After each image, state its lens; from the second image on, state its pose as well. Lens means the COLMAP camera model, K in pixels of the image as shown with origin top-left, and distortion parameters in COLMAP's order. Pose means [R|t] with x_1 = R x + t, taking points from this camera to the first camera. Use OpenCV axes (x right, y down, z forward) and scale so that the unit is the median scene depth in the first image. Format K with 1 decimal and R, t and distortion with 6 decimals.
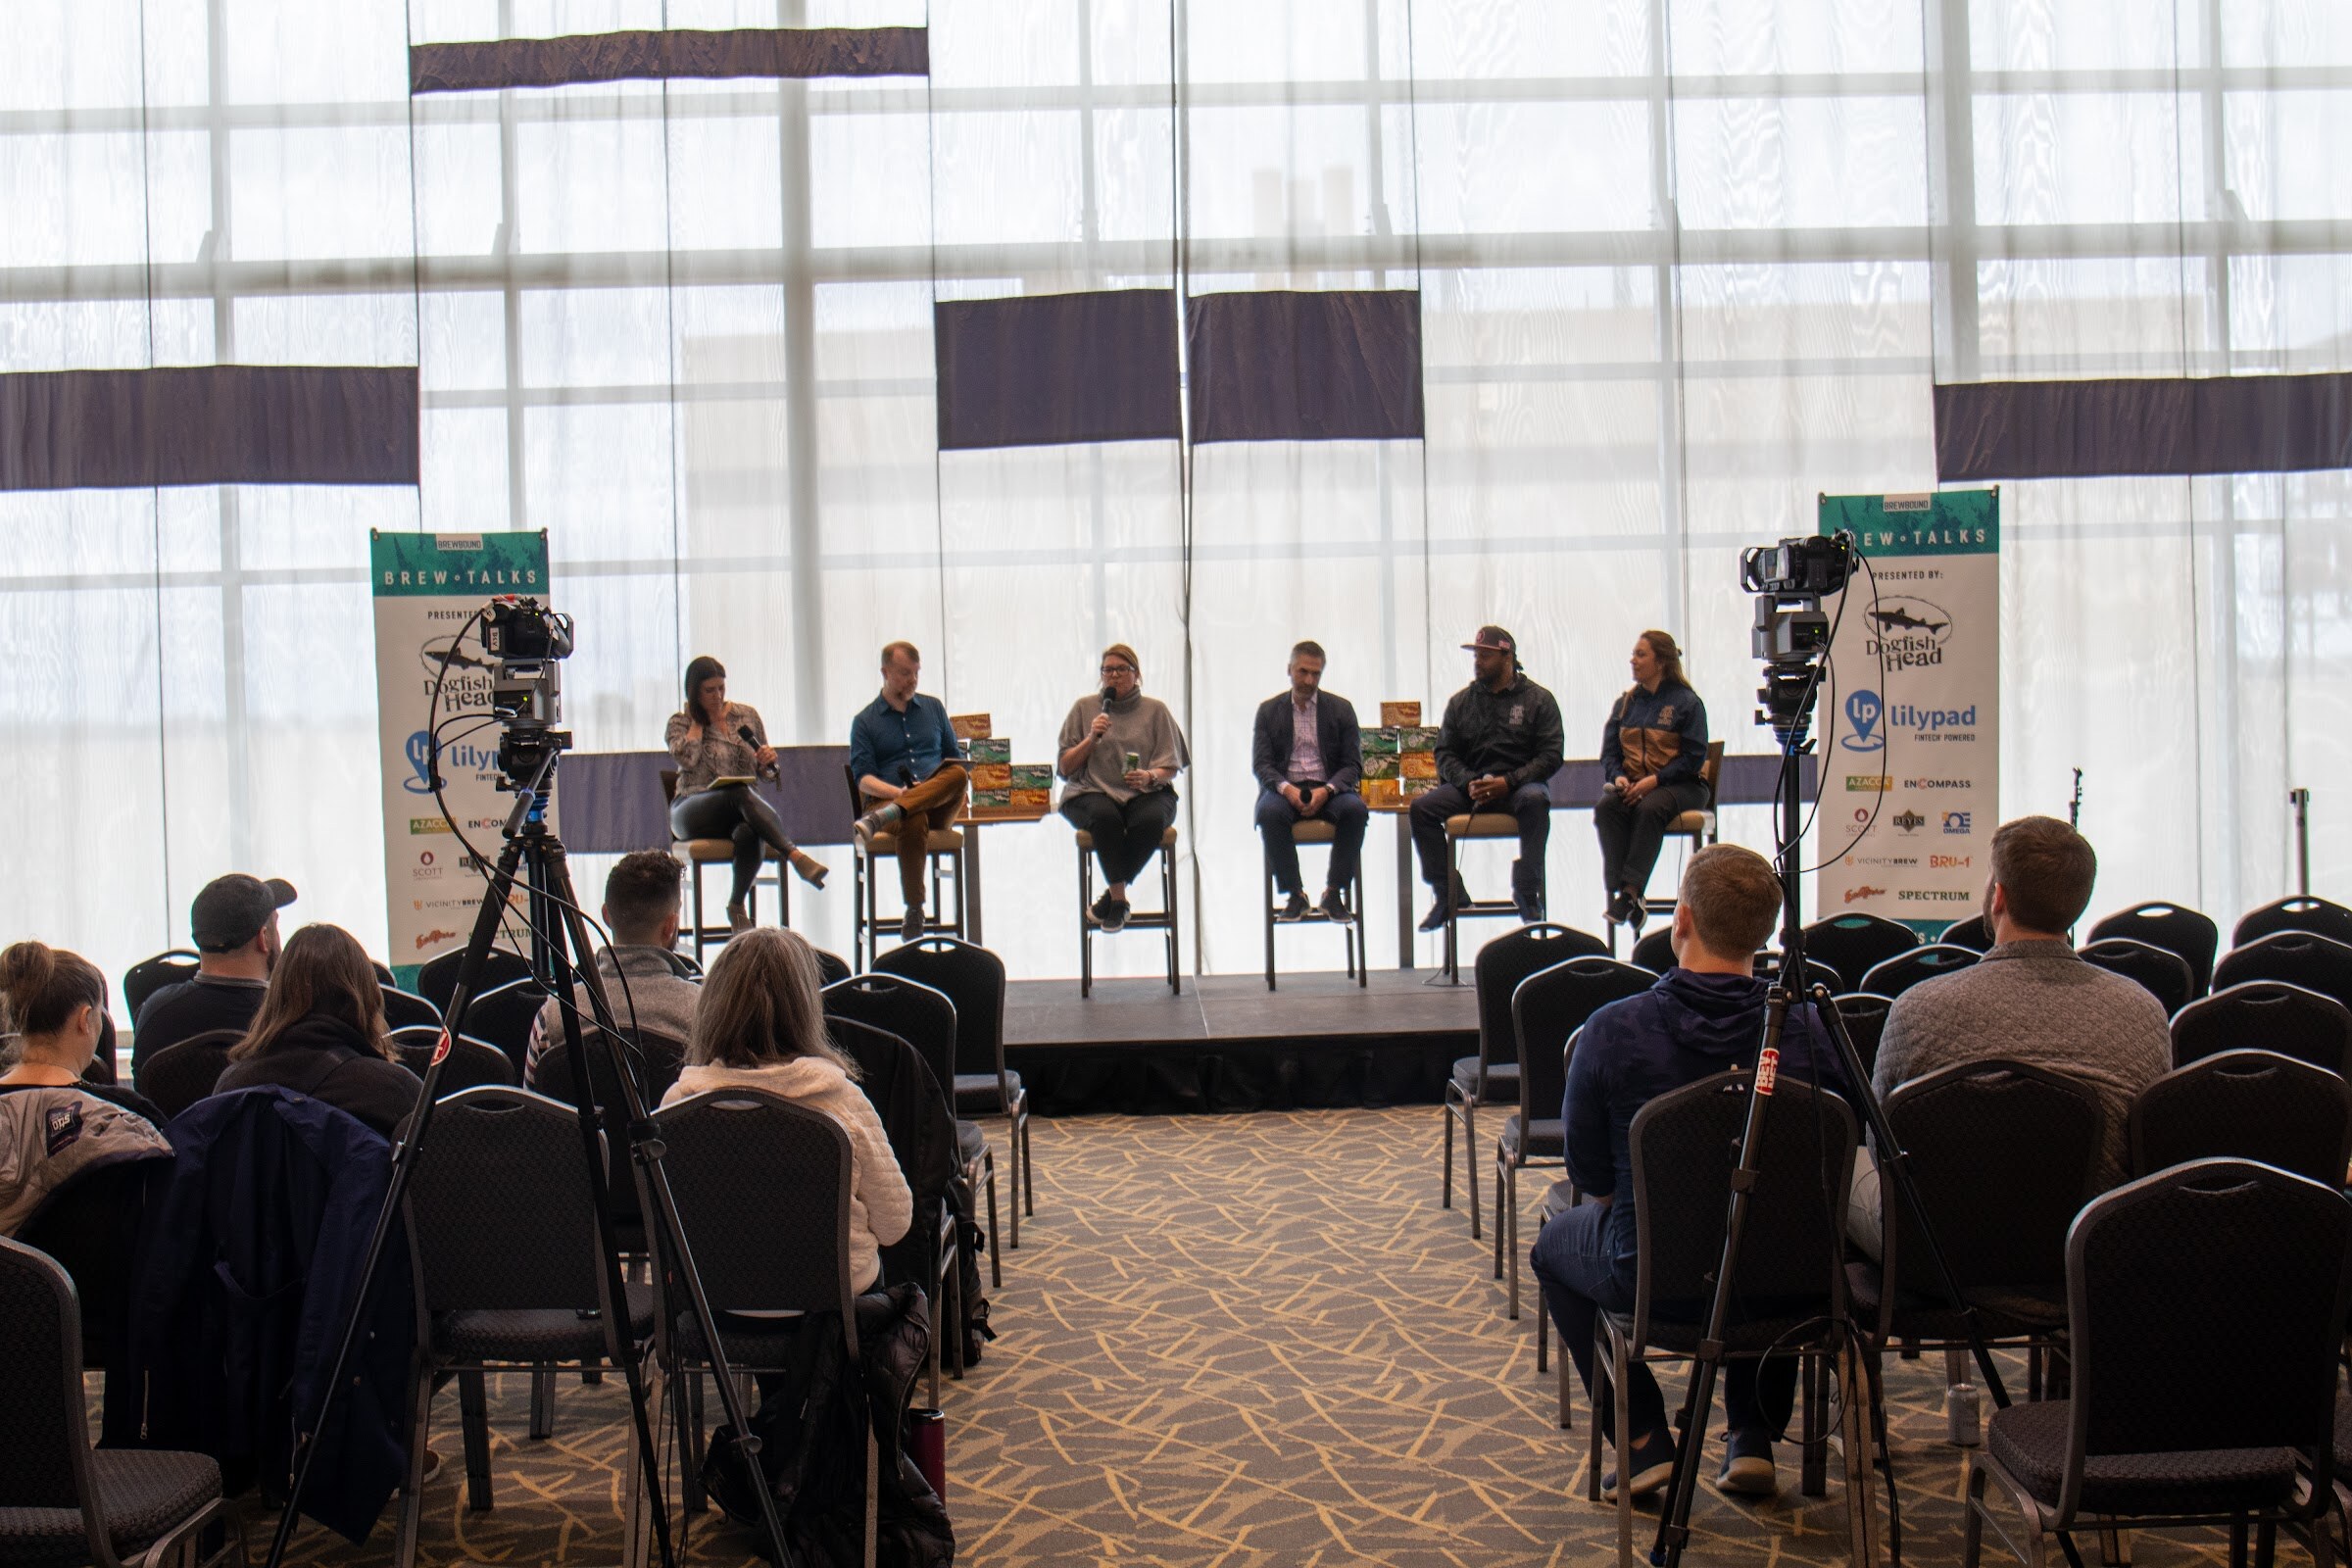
lens RADIAL K [[2565.8, 0, 1176.0], [0, 2565.8, 784.0], [0, 0, 1]] dist [-0.111384, 0.076786]
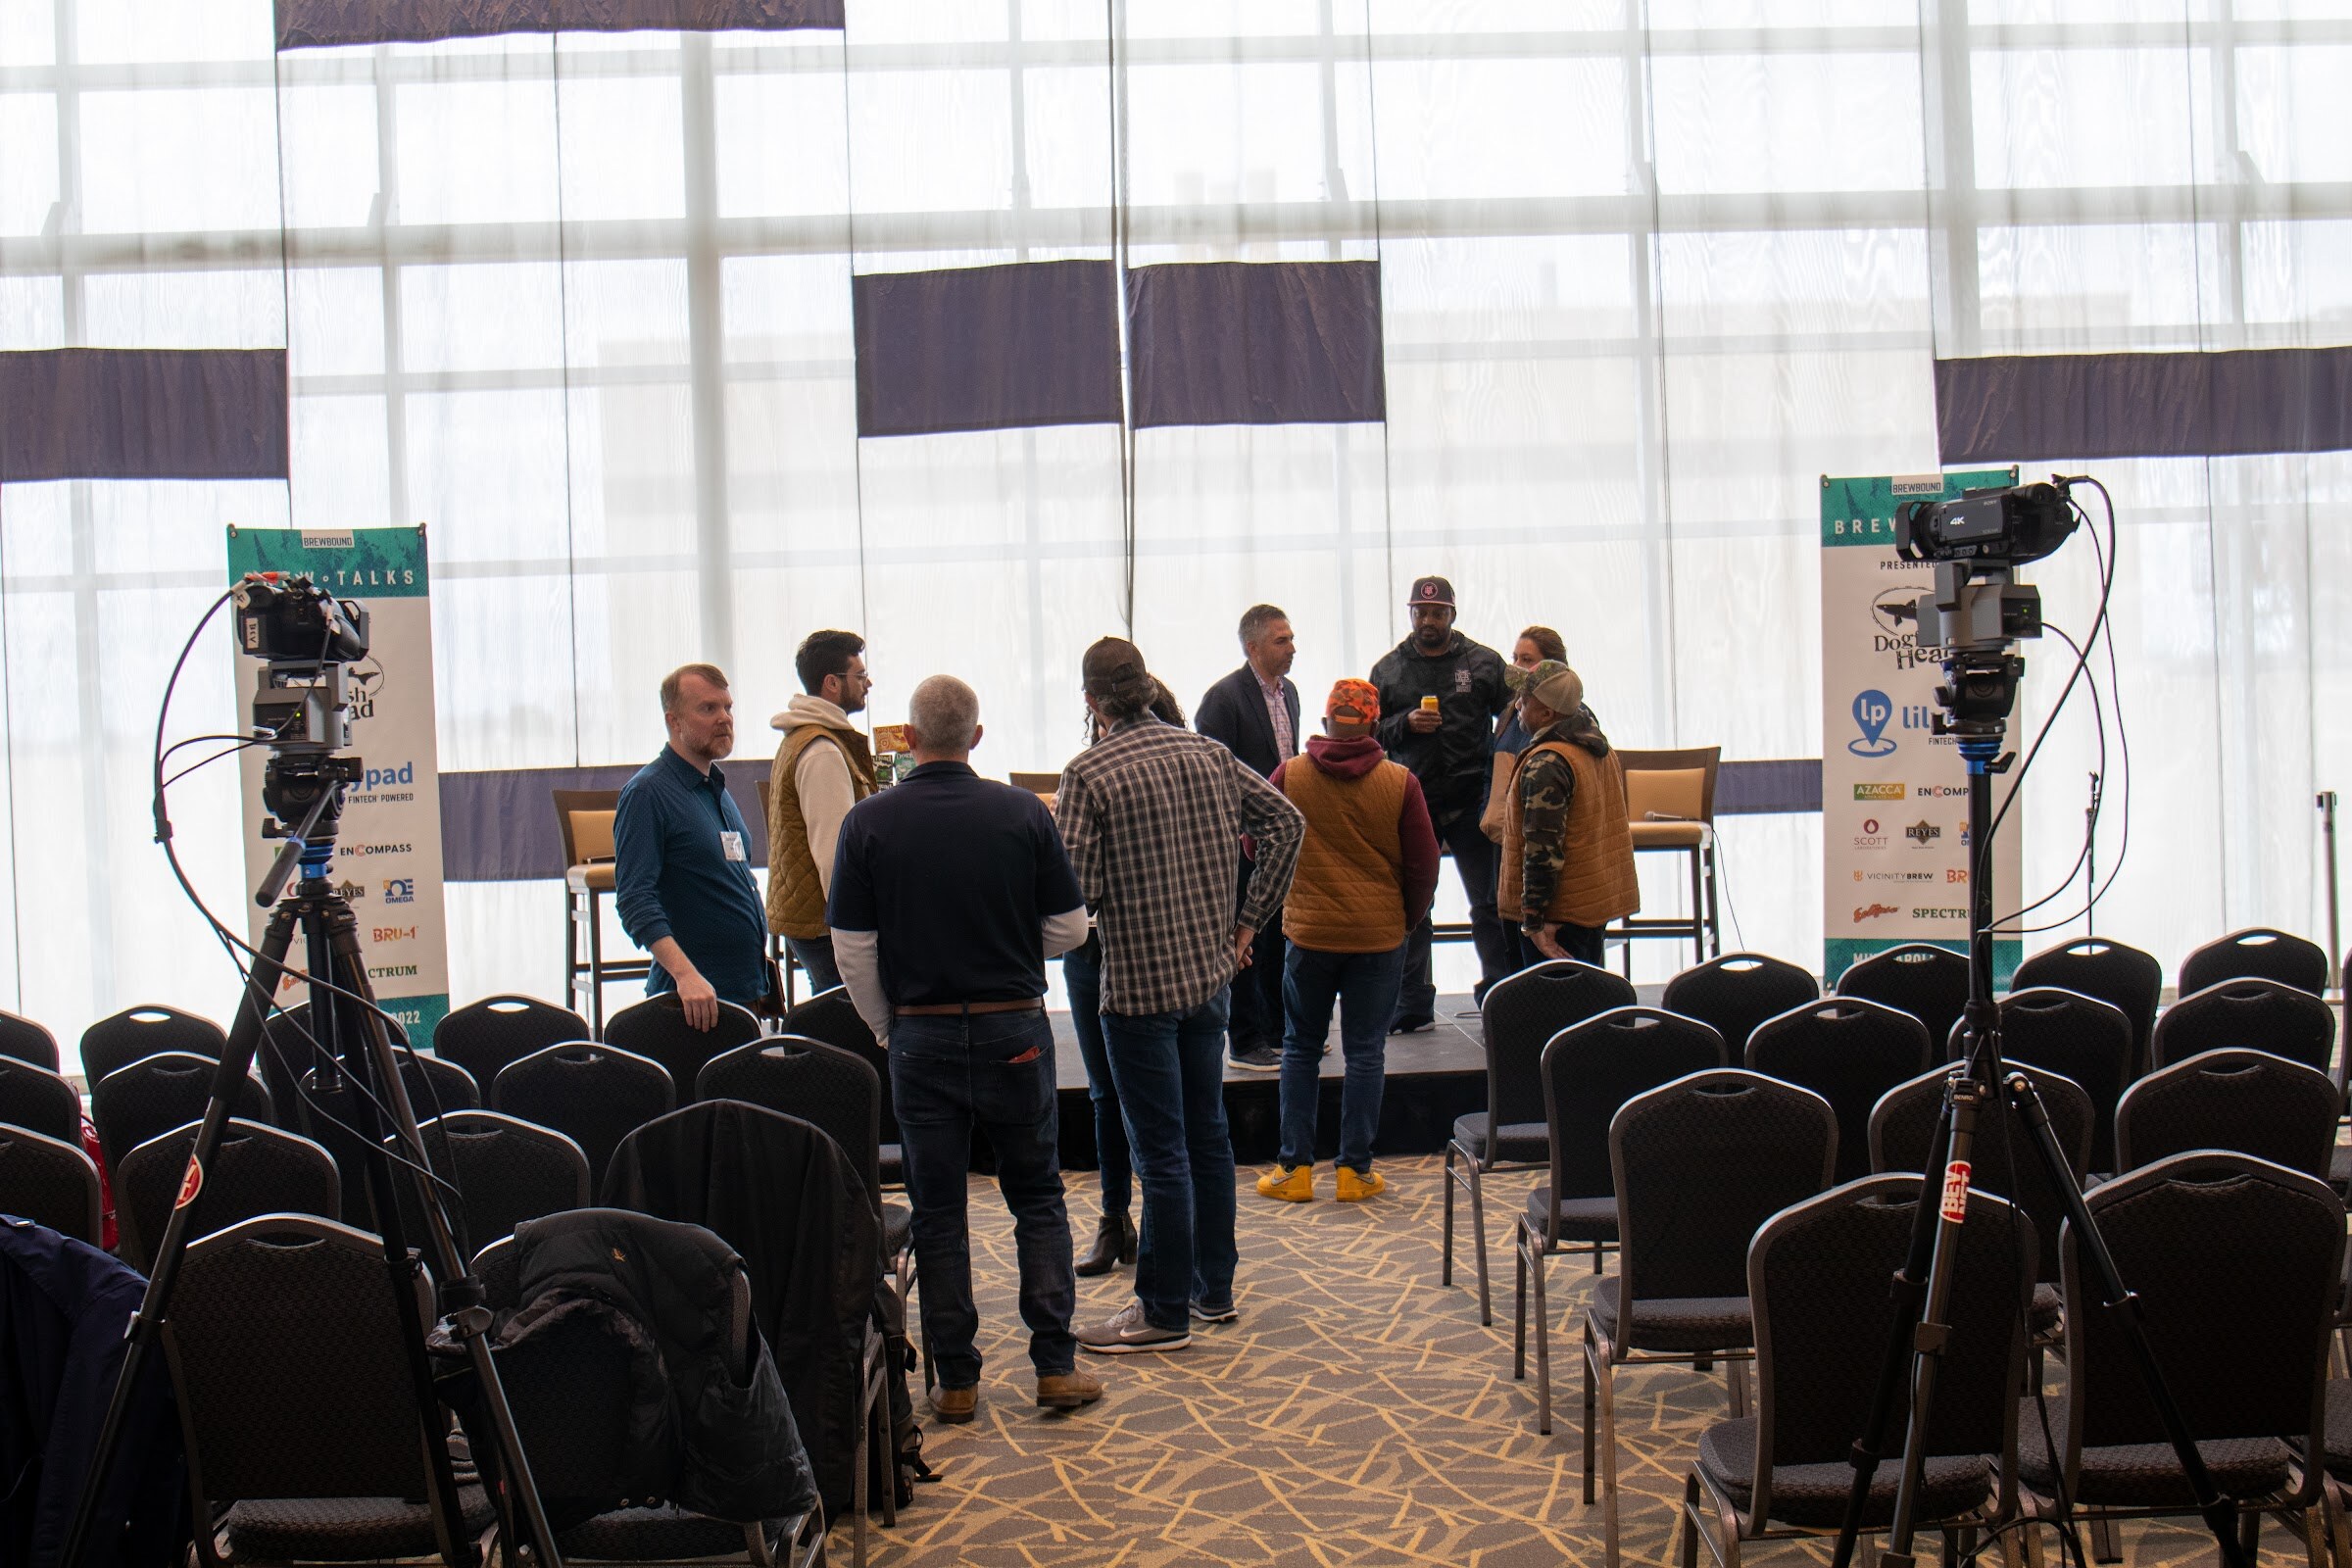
lens RADIAL K [[2565.8, 0, 1176.0], [0, 2565.8, 784.0], [0, 0, 1]] dist [-0.111384, 0.076786]
pose [[0.999534, -0.009395, 0.029049, -0.008176], [0.009467, 0.999952, -0.002346, -0.003526], [-0.029026, 0.002620, 0.999575, 0.099847]]
